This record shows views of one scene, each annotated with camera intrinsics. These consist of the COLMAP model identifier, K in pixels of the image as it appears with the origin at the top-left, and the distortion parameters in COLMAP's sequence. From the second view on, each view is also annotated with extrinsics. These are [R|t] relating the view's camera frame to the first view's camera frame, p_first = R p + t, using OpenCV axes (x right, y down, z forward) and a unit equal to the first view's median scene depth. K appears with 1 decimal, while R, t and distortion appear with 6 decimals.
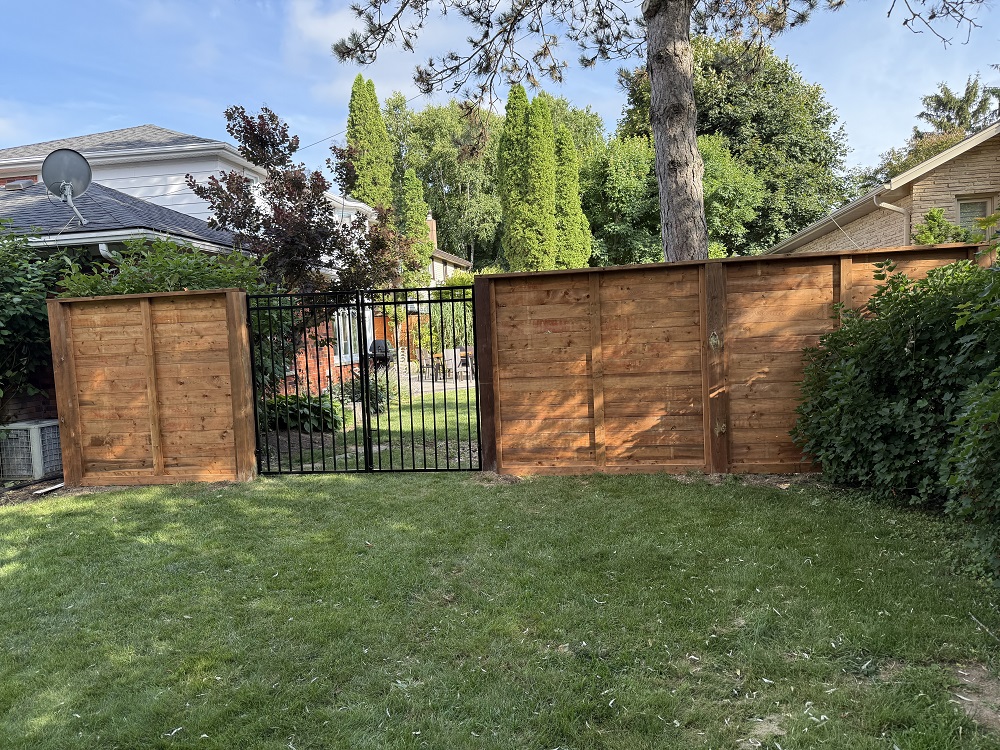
lens RADIAL K [[714.6, 0, 502.7], [0, 714.6, 401.2], [0, 0, 1]] dist [0.047373, -0.049197]
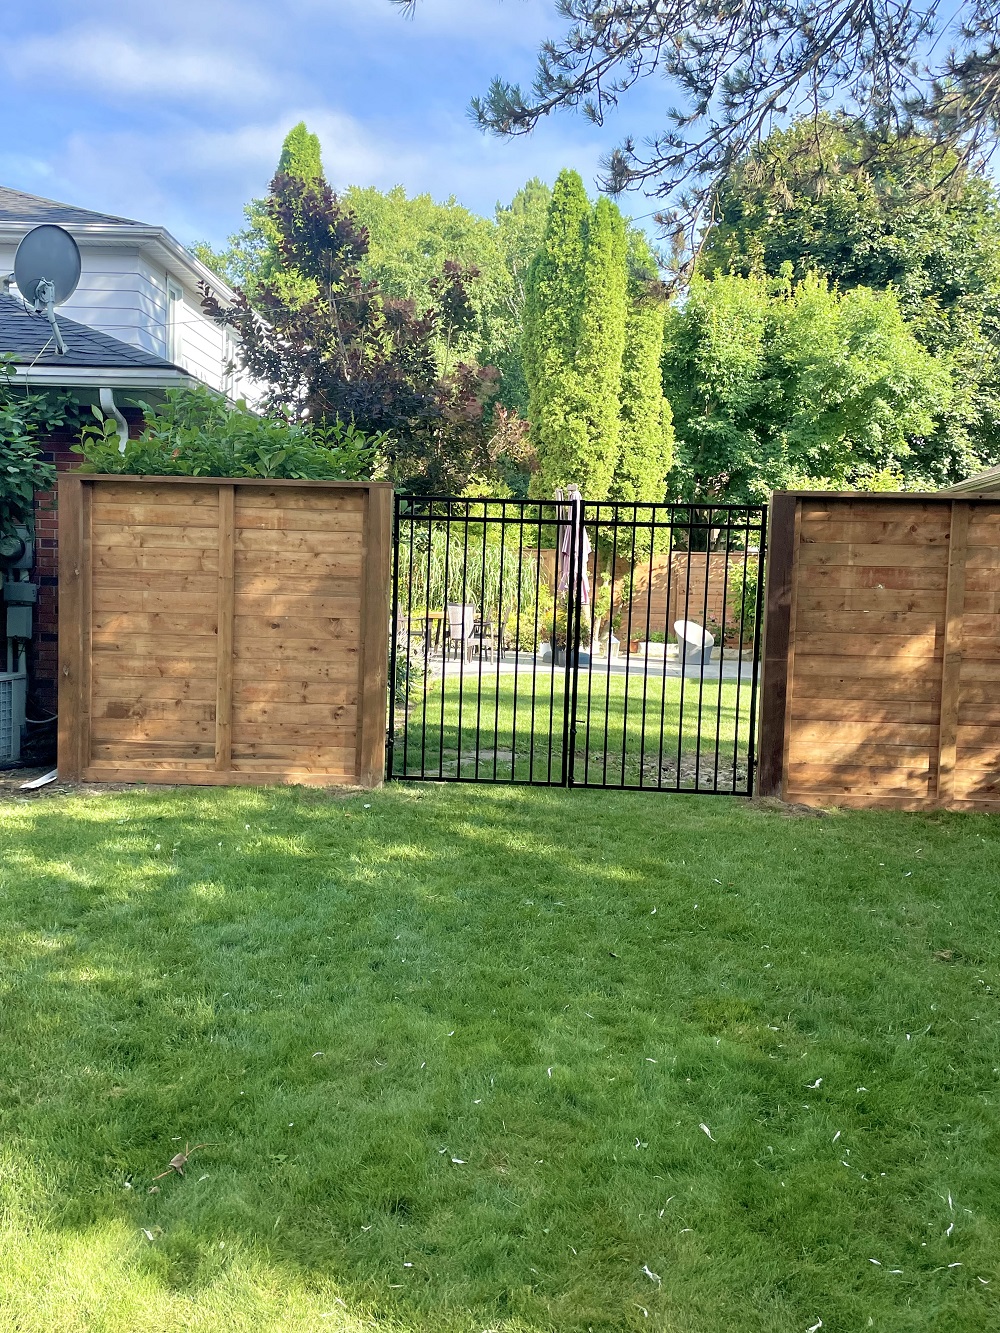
lens RADIAL K [[1263.6, 0, 479.9], [0, 1263.6, 678.3], [0, 0, 1]] dist [0.089035, 0.000000]
pose [[0.994047, 0.070052, 0.083442, -0.352857], [-0.067748, 0.997247, -0.030138, 0.041200], [-0.085323, 0.024305, 0.996057, -0.108520]]
